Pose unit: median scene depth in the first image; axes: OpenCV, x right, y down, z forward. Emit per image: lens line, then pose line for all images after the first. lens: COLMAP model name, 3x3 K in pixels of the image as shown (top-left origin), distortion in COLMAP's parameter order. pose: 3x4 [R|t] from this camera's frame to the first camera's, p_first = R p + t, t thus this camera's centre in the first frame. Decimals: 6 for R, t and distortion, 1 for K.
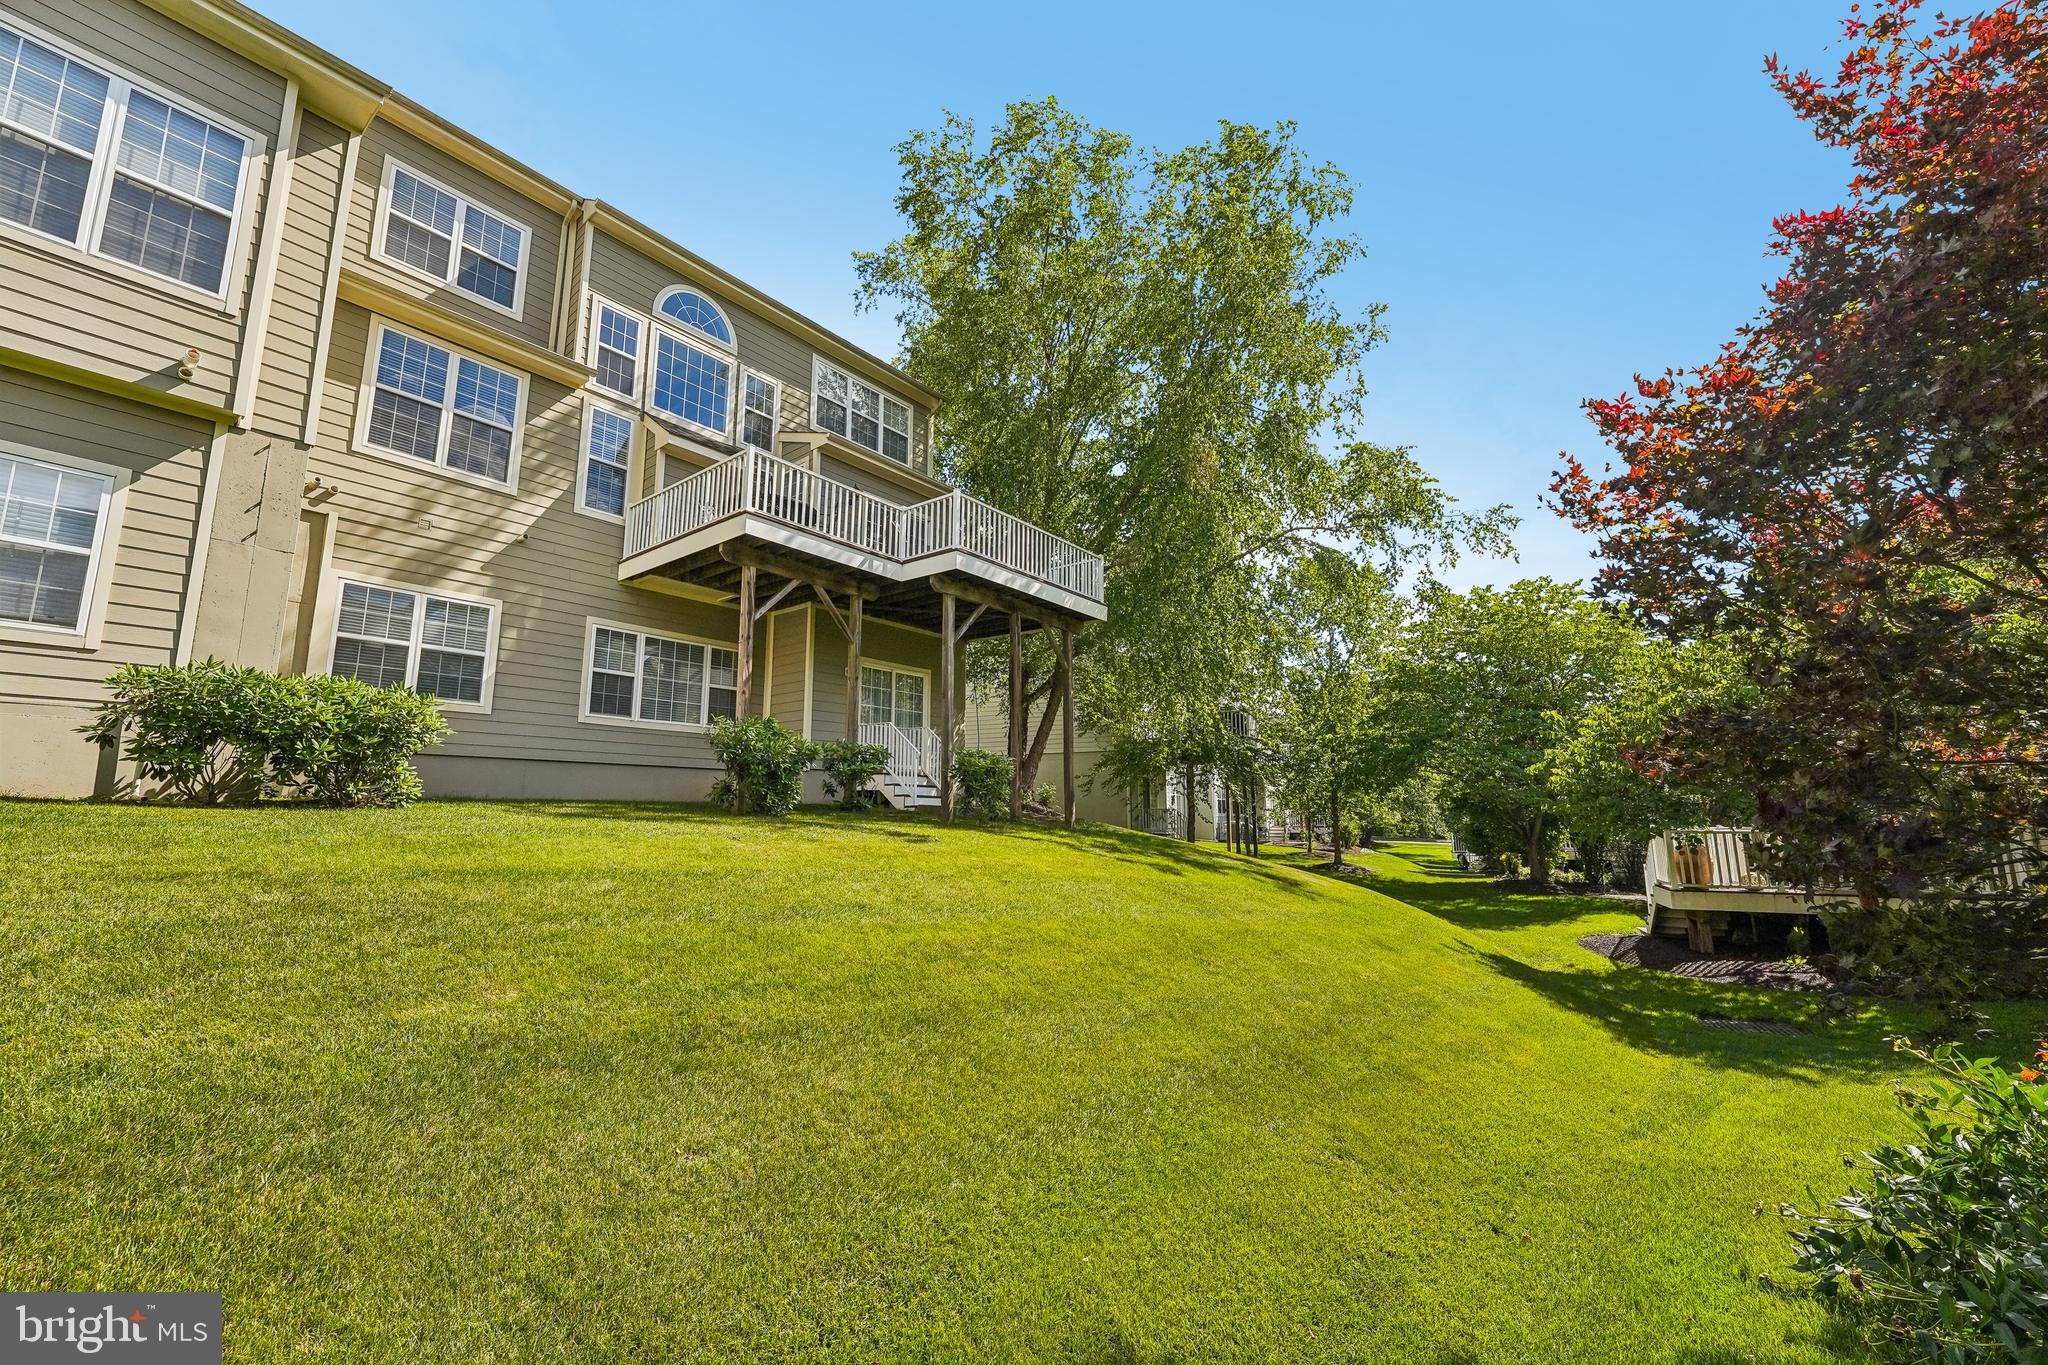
lens RADIAL K [[800.0, 0, 1039.9], [0, 800.0, 692.1], [0, 0, 1]] dist [-0.007161, 0.000270]
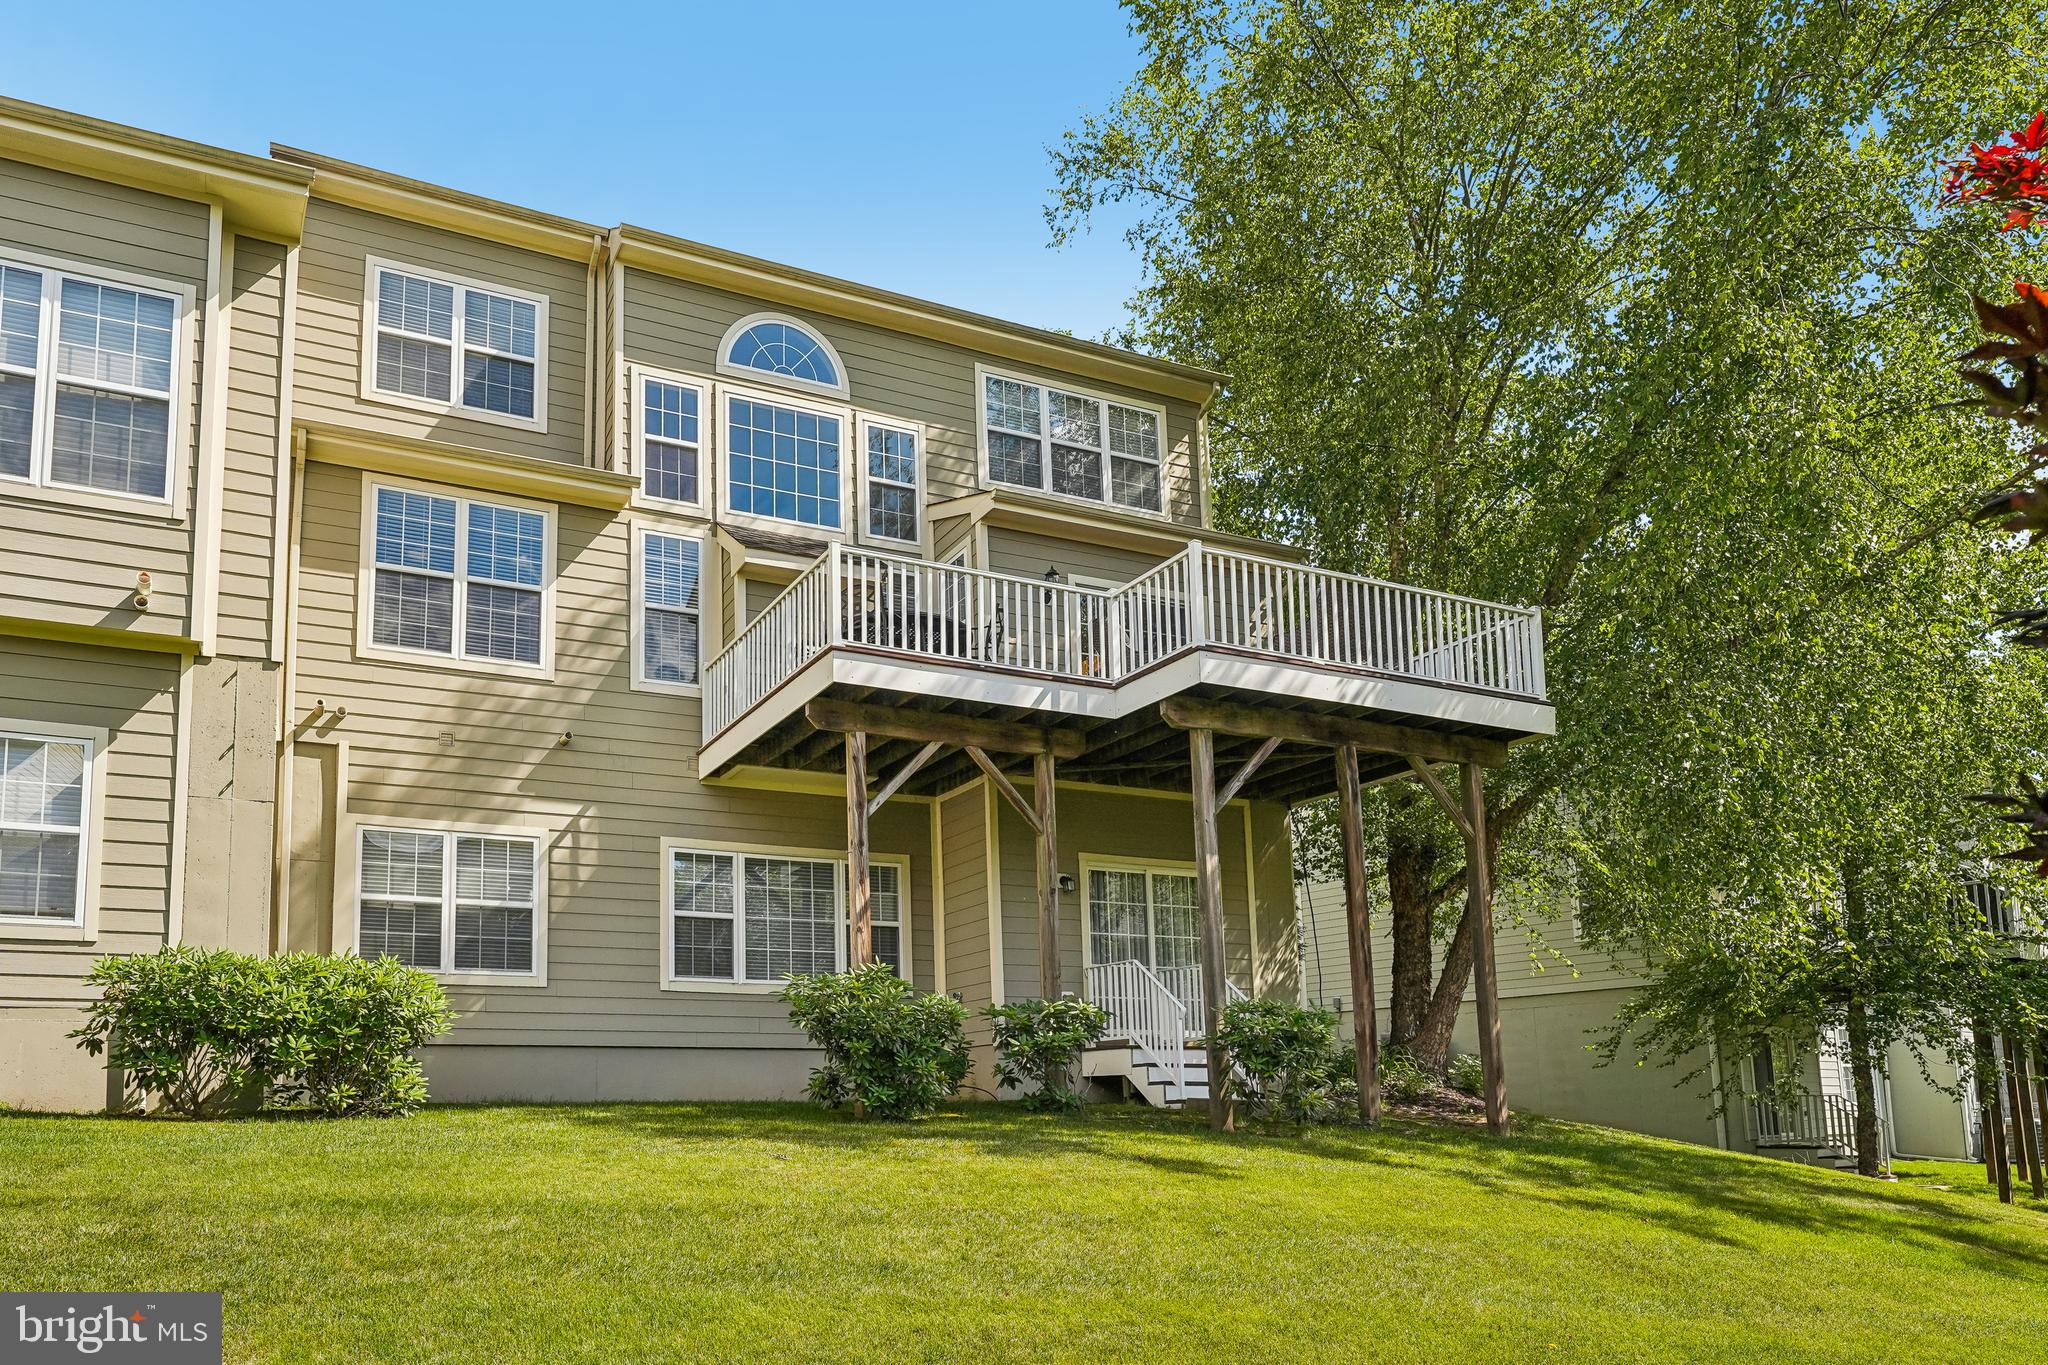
lens RADIAL K [[1368.8, 0, 1022.8], [0, 1368.8, 957.6], [0, 0, 1]] dist [0.001186, -0.003878]
pose [[0.885294, -0.064196, -0.460580, 0.250402], [0.082563, 0.996389, 0.019821, 0.011338], [0.457644, -0.055574, 0.887397, 0.084159]]
